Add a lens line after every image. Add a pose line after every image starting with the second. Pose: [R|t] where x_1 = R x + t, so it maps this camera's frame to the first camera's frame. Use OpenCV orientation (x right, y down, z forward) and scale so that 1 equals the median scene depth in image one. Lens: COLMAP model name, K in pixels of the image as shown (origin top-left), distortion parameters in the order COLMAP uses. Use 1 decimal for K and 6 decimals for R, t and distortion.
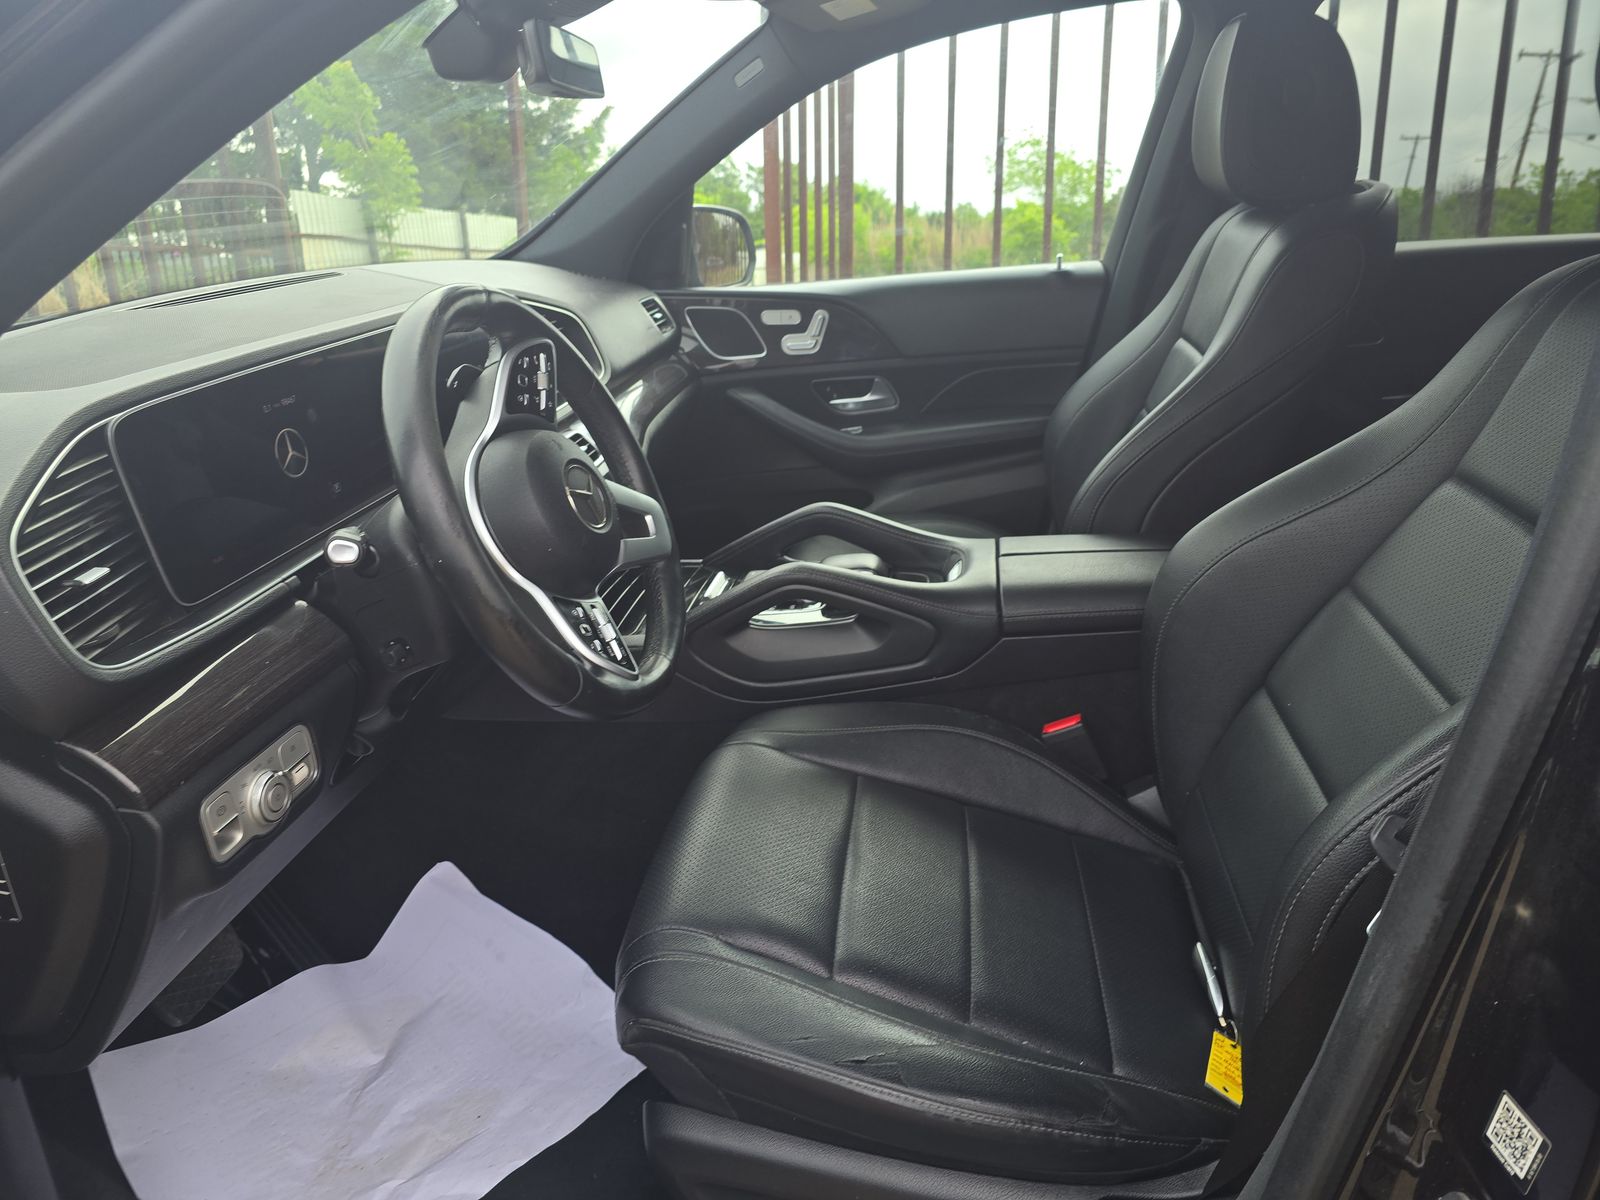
lens RADIAL K [[1076.2, 0, 804.7], [0, 1076.2, 592.2], [0, 0, 1]] dist [0.064580, -0.076059]
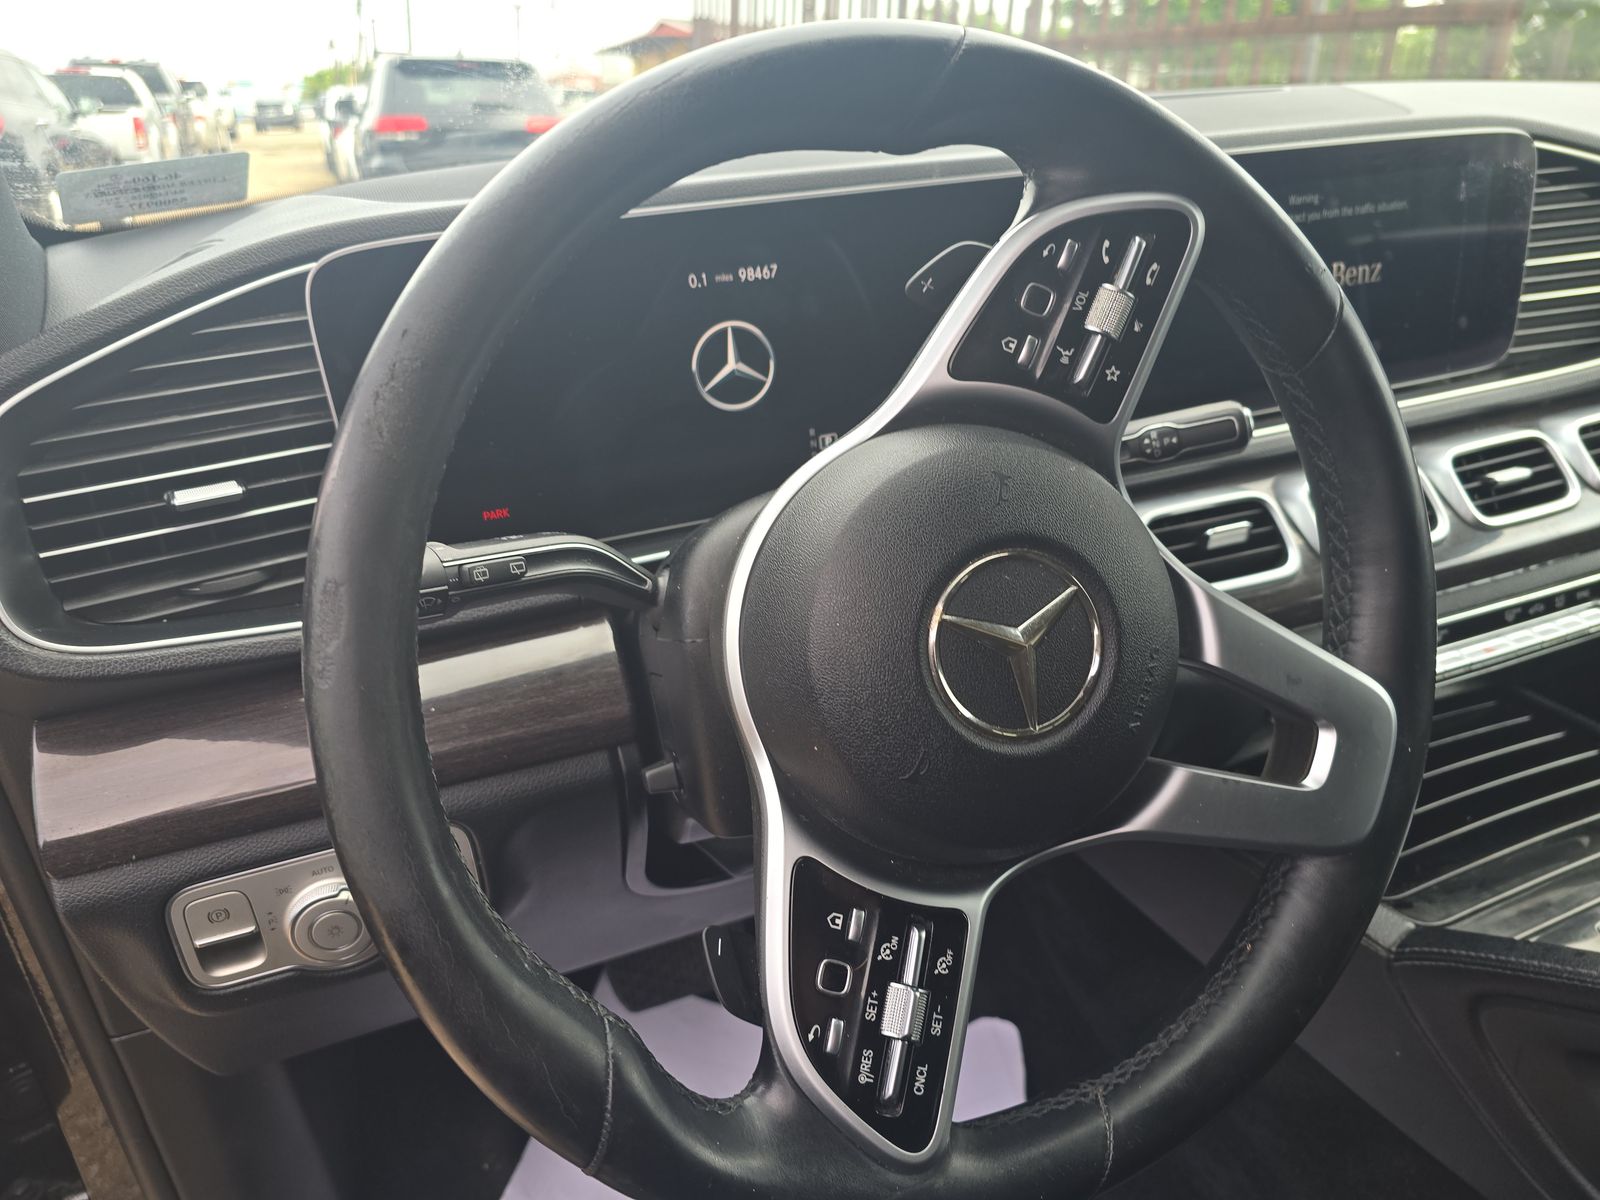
lens RADIAL K [[1076.2, 0, 804.7], [0, 1076.2, 592.2], [0, 0, 1]] dist [0.064580, -0.076059]
pose [[0.495565, 0.362995, -0.789082, 0.020349], [-0.277728, 0.927012, 0.252025, -0.084486], [0.822972, 0.094255, 0.560209, 0.351200]]
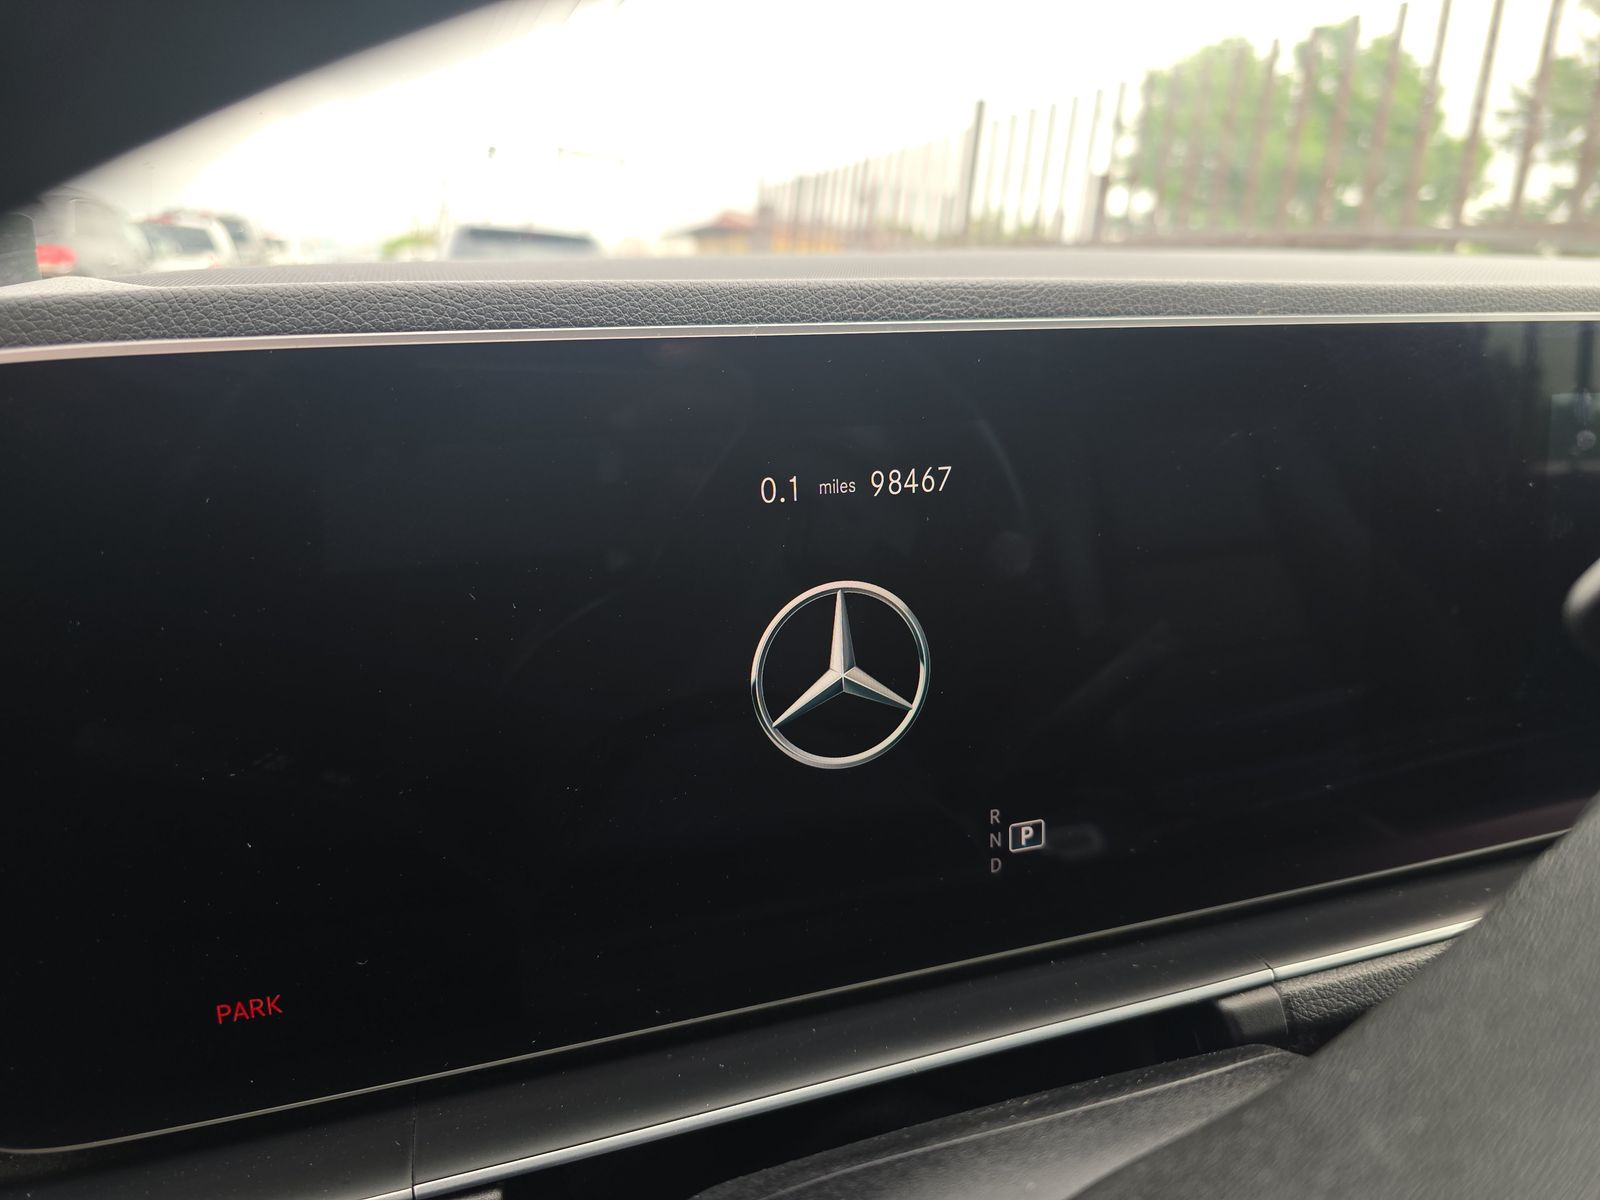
lens RADIAL K [[1076.2, 0, 804.7], [0, 1076.2, 592.2], [0, 0, 1]] dist [0.064580, -0.076059]
pose [[0.456194, 0.269427, -0.848113, -0.127236], [-0.337942, 0.934118, 0.114972, -0.085219], [0.823214, 0.234164, 0.517190, 0.415795]]
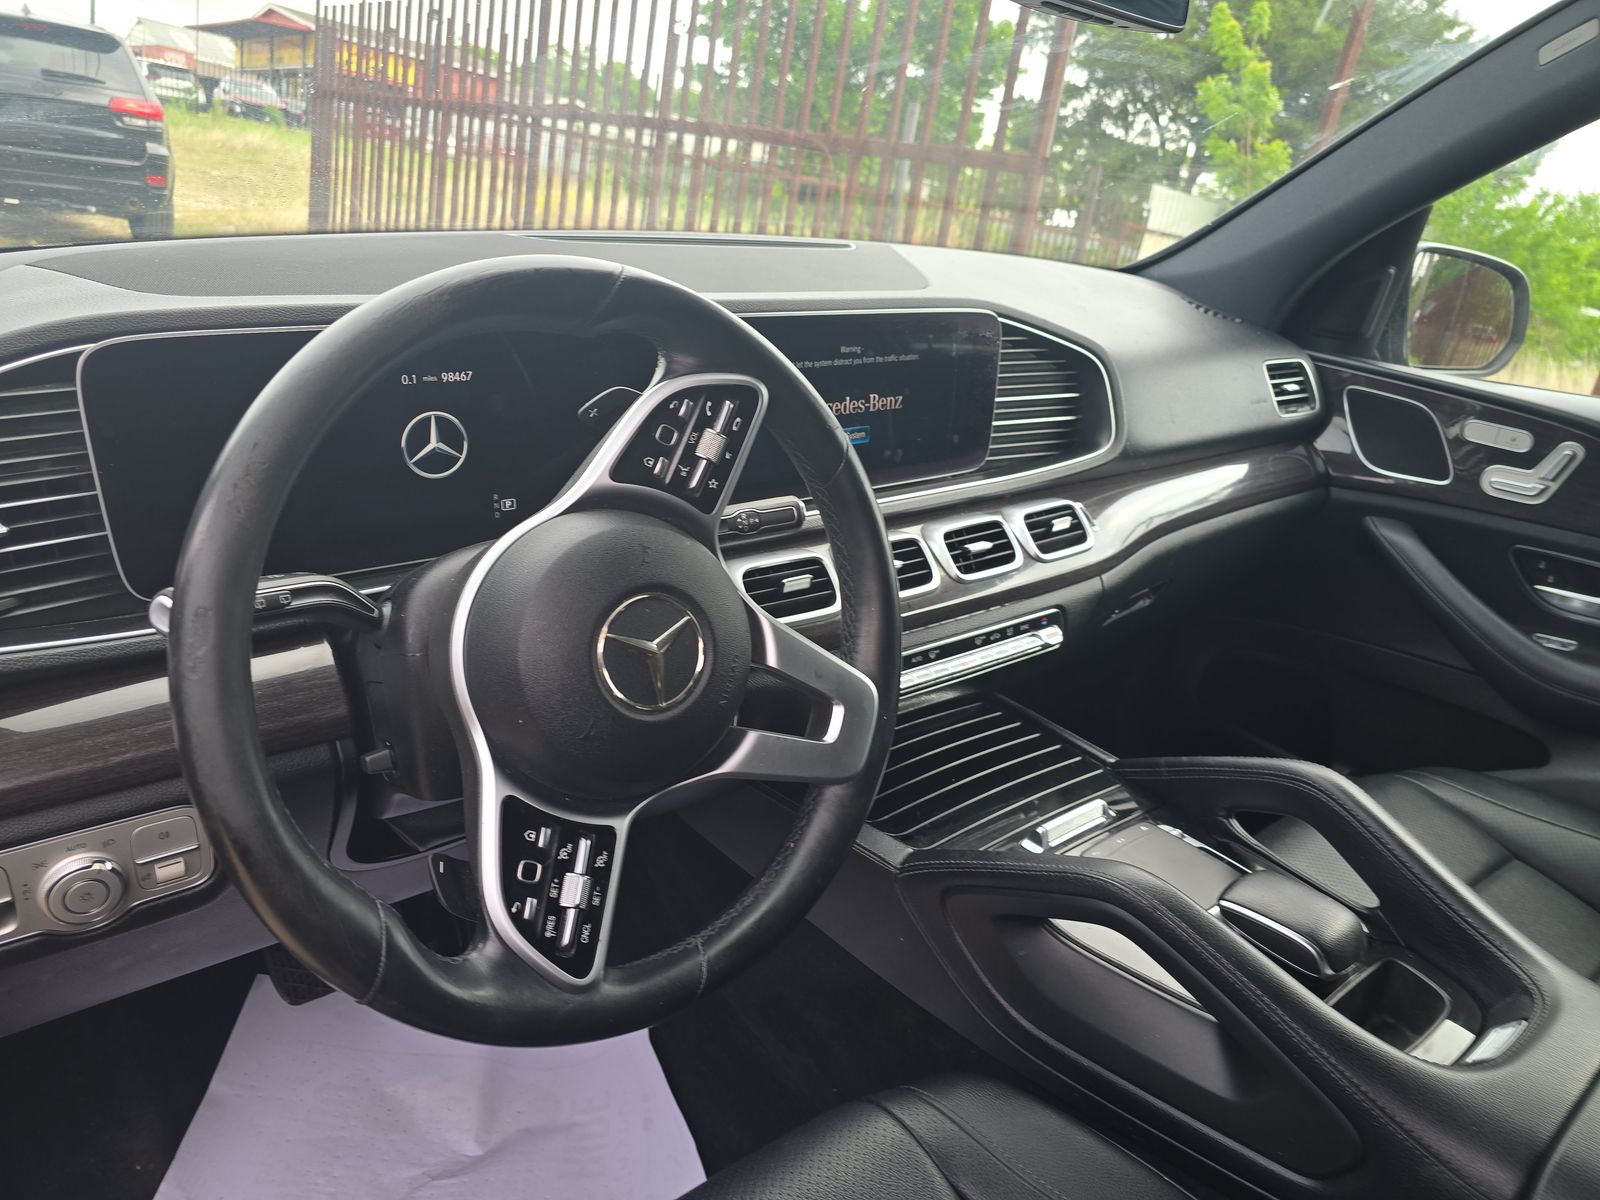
lens RADIAL K [[1076.2, 0, 804.7], [0, 1076.2, 592.2], [0, 0, 1]] dist [0.064580, -0.076059]
pose [[0.727530, 0.348775, -0.590810, 0.090300], [-0.352449, 0.928824, 0.114306, -0.102342], [0.588626, 0.125069, 0.798672, 0.276996]]
